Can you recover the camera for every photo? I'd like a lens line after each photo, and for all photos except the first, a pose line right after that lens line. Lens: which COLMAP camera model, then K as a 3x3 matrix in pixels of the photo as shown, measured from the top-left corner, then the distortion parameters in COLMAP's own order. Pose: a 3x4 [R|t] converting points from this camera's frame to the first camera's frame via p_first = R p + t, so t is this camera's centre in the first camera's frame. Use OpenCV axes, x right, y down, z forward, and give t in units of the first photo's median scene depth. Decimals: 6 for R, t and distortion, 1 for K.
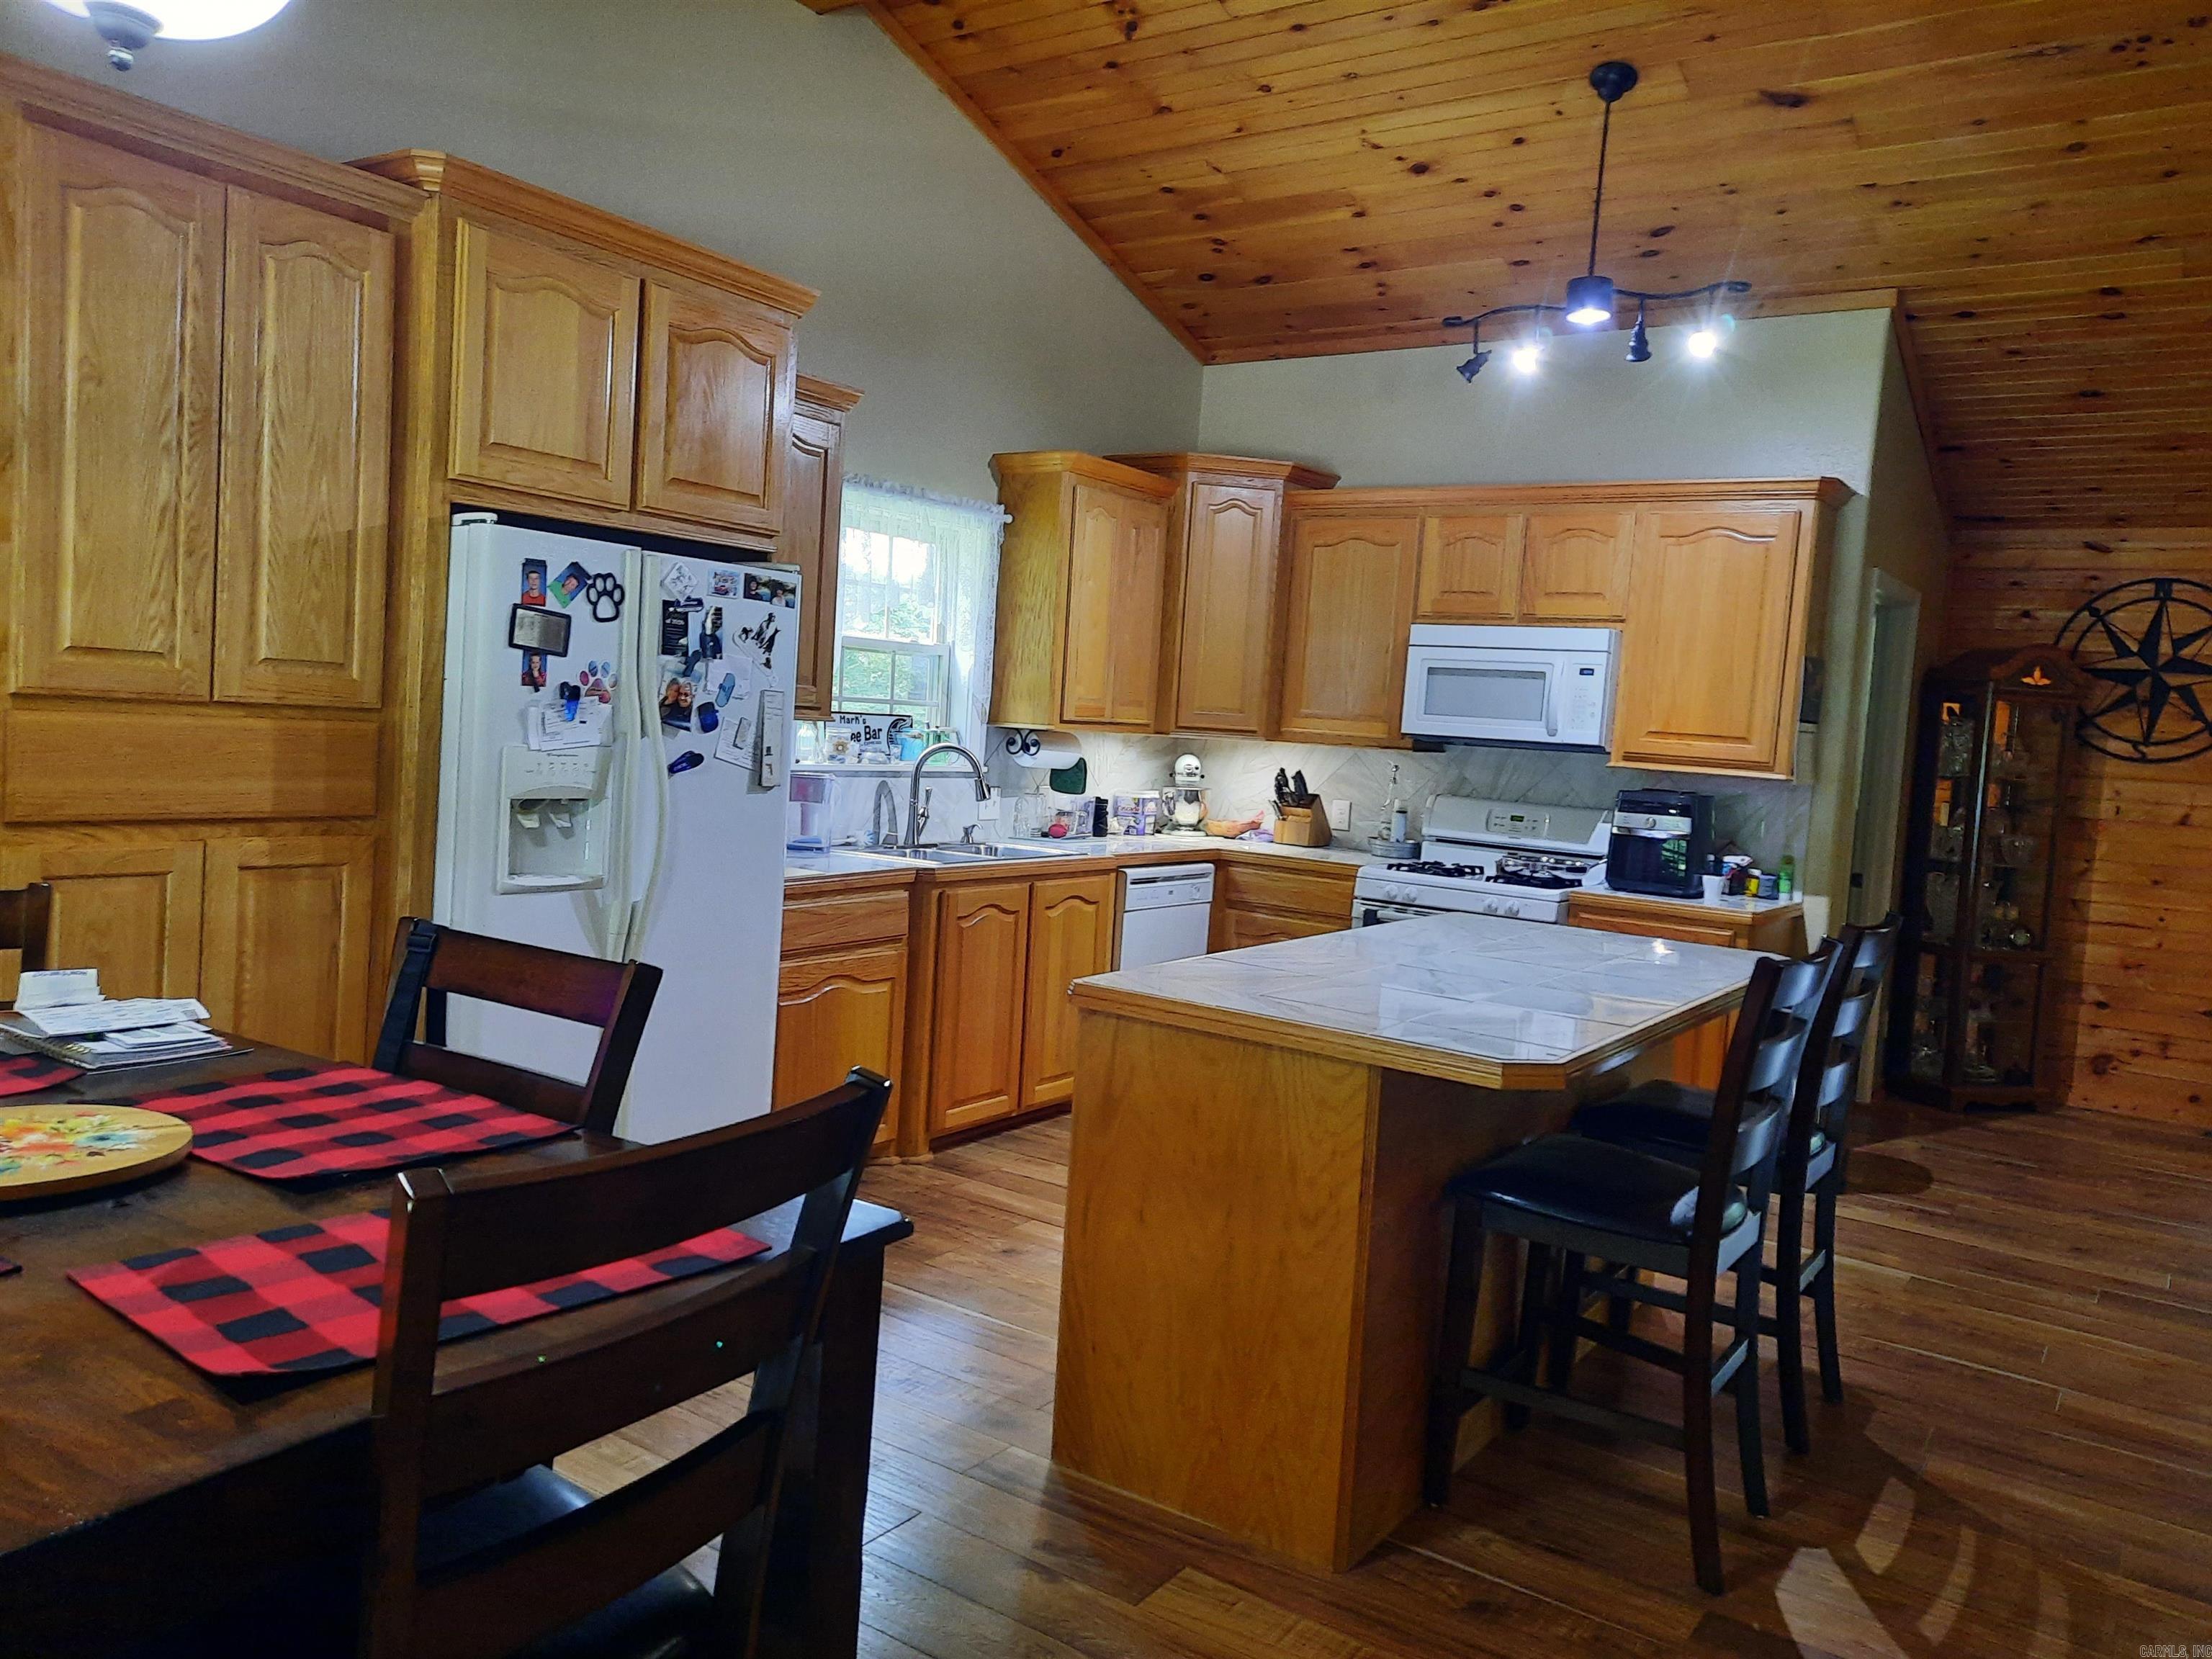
lens RADIAL K [[1615.4, 0, 1104.4], [0, 1615.4, 829.5], [0, 0, 1]] dist [0.054547, -0.049478]
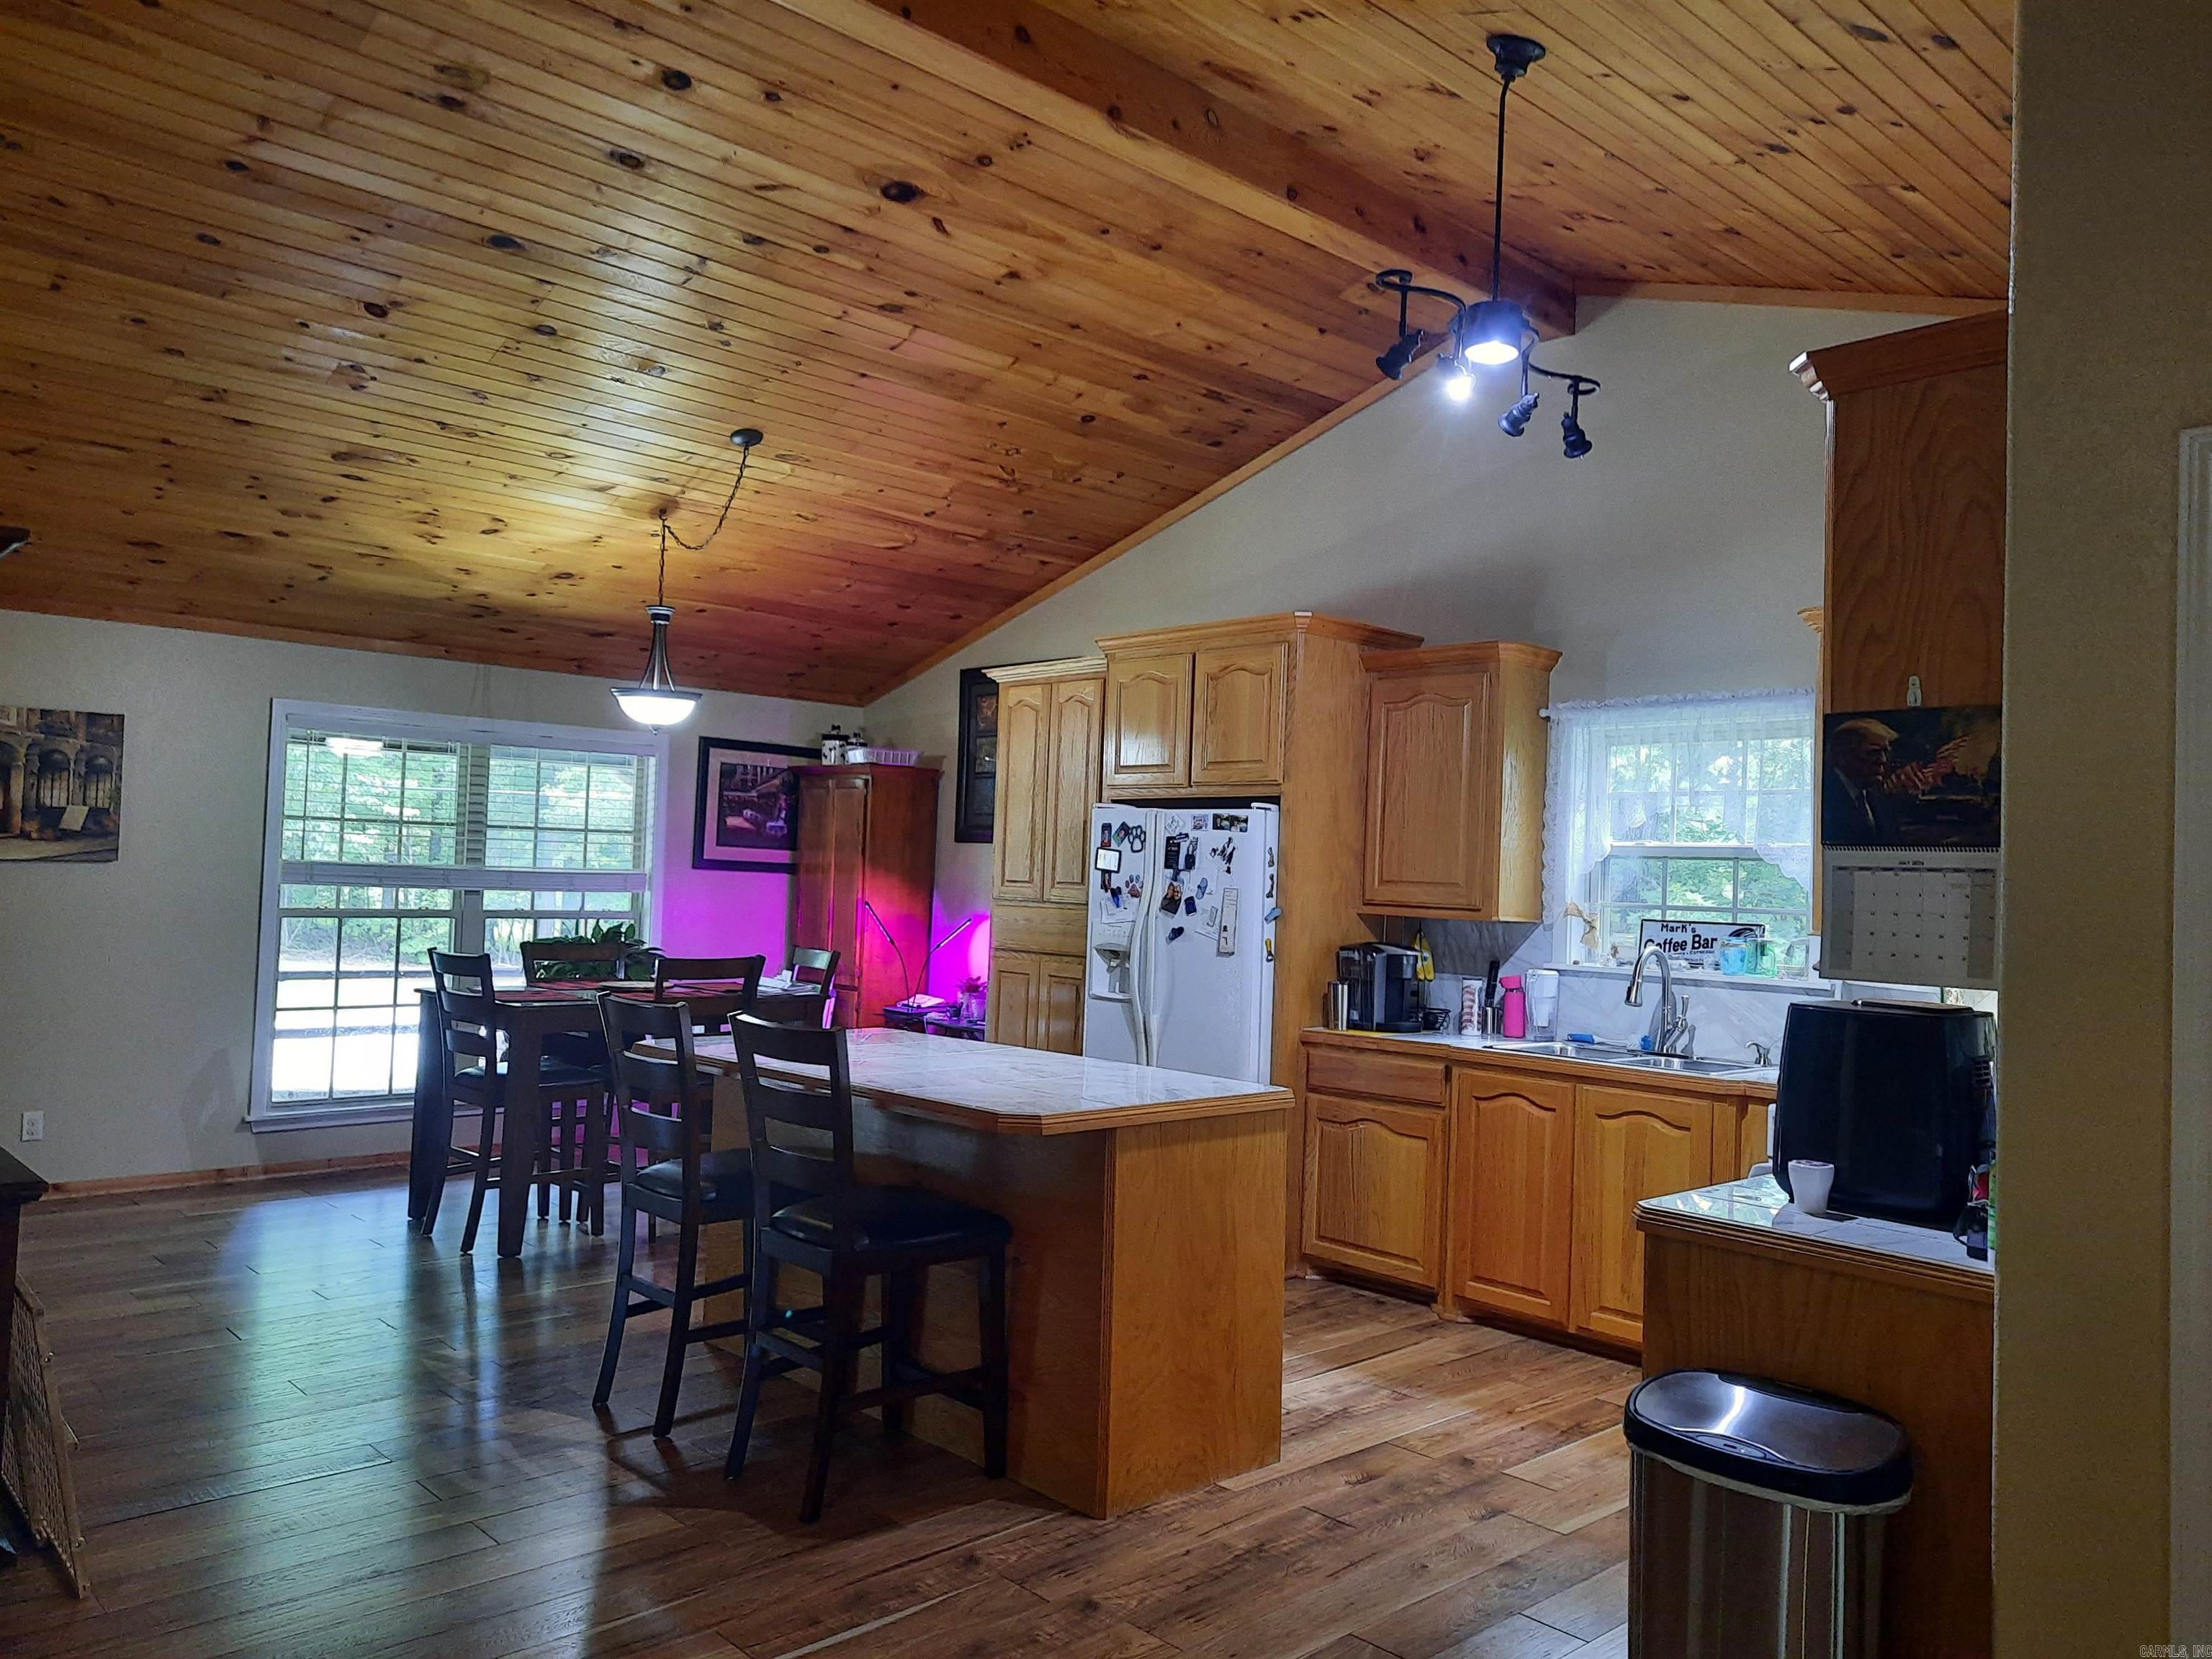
lens RADIAL K [[1615.4, 0, 1111.1], [0, 1615.4, 810.6], [0, 0, 1]] dist [0.054547, -0.049478]
pose [[-0.214747, -0.111546, -0.970279, 0.895370], [-0.119213, 0.989022, -0.087316, -0.009324], [0.969367, 0.096919, -0.225687, 0.859043]]
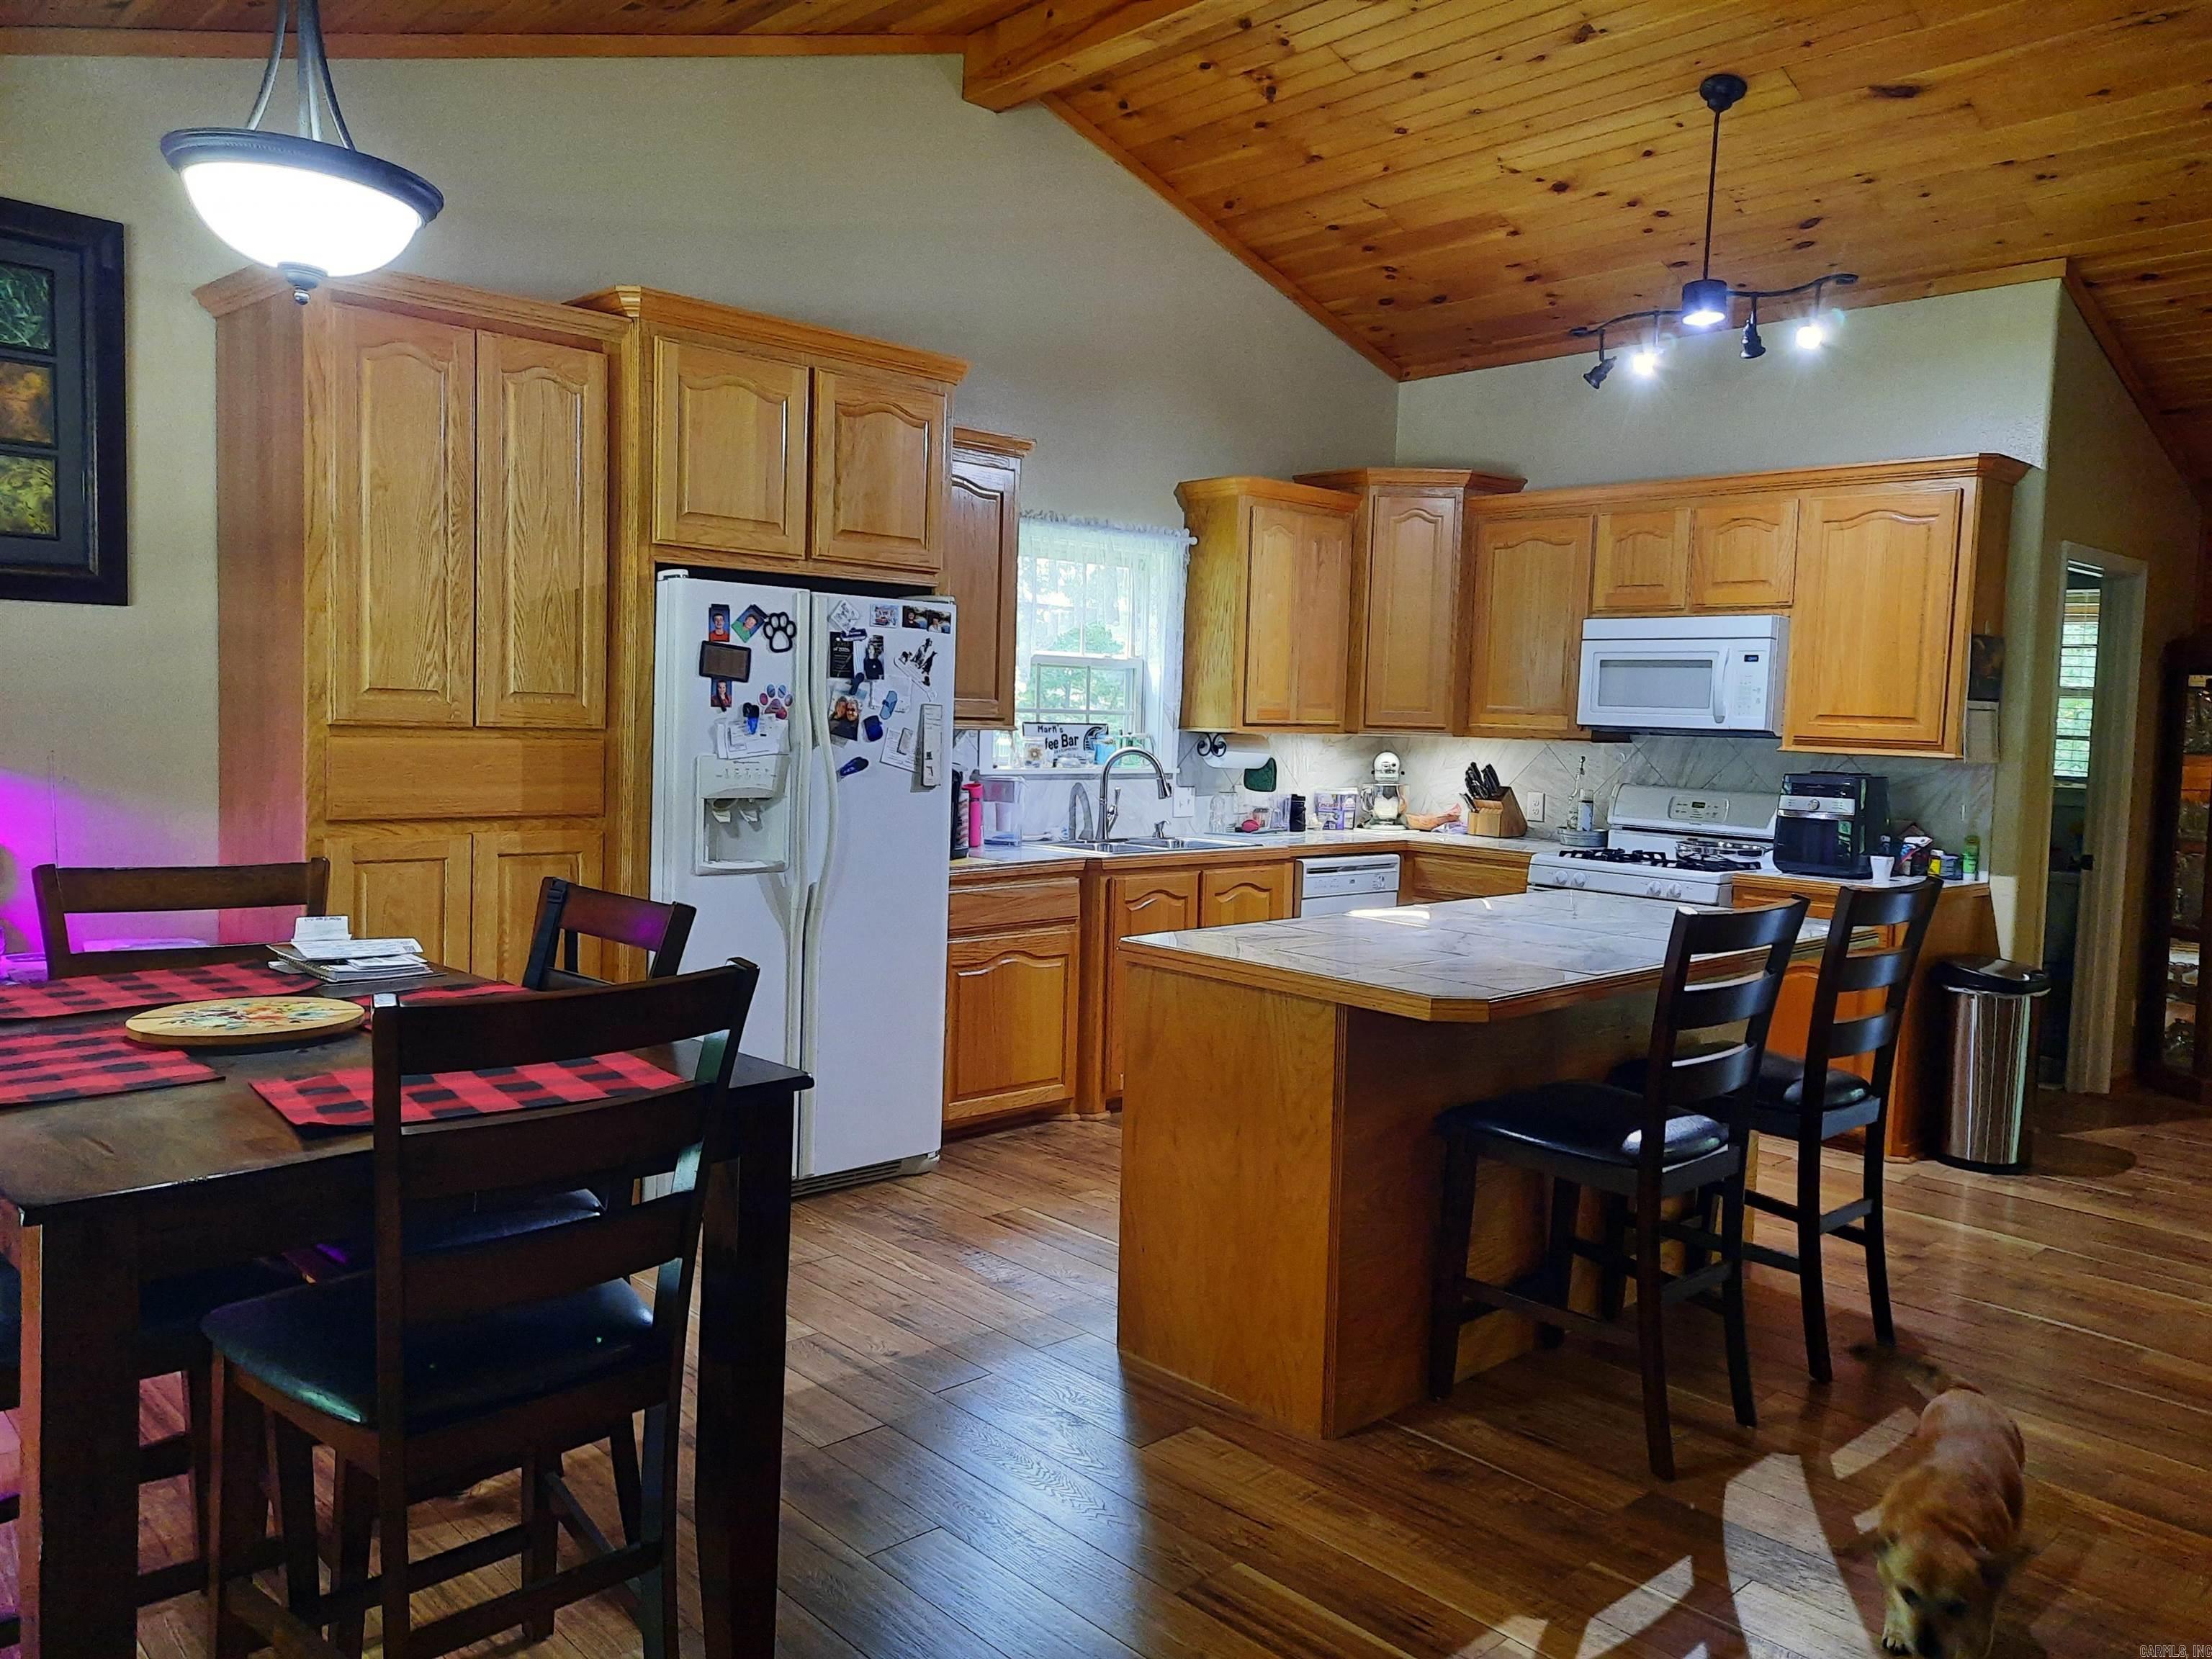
lens RADIAL K [[1615.4, 0, 1106.5], [0, 1615.4, 831.1], [0, 0, 1]] dist [0.054547, -0.049478]
pose [[0.976462, -0.018544, -0.214891, 0.119321], [0.017063, 0.999816, -0.008746, 0.013196], [0.215013, 0.004874, 0.976599, -0.083698]]
